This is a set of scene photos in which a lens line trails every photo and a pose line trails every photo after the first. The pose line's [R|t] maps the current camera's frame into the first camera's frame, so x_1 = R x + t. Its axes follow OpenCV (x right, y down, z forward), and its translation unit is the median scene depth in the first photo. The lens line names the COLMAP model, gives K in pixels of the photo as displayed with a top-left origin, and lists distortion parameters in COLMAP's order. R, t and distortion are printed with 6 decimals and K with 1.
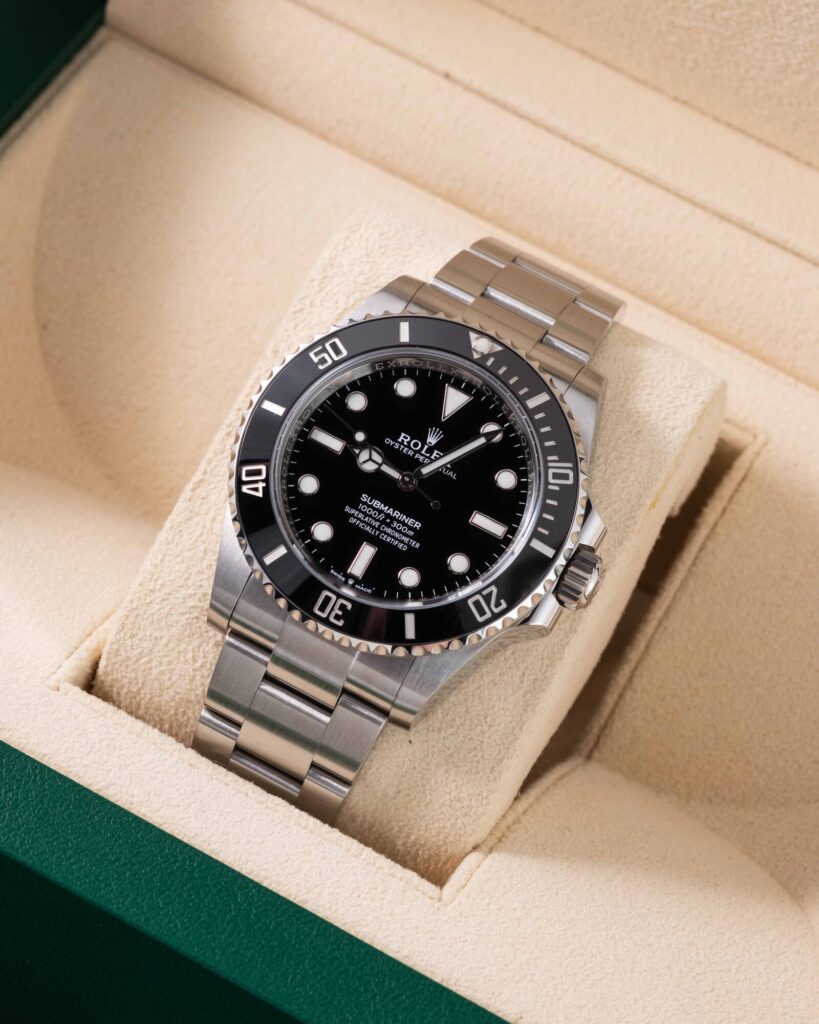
lens RADIAL K [[4130.3, 0, 434.0], [0, 4130.3, 510.6], [0, 0, 1]] dist [0.076407, 0.584456]
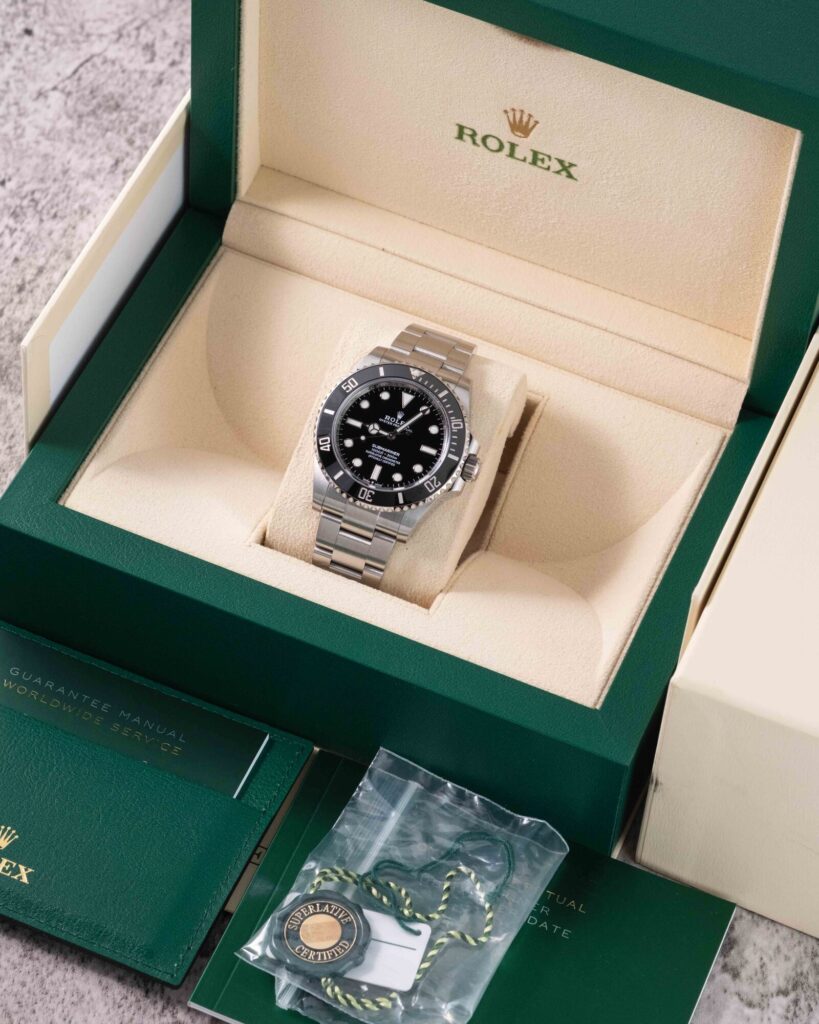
lens RADIAL K [[4130.3, 0, 434.0], [0, 4130.3, 510.6], [0, 0, 1]] dist [0.076407, 0.584456]
pose [[0.991744, -0.127311, 0.015337, -0.023208], [0.127195, 0.991843, 0.008284, 0.017865], [-0.016266, -0.006265, 0.999848, -1.285764]]
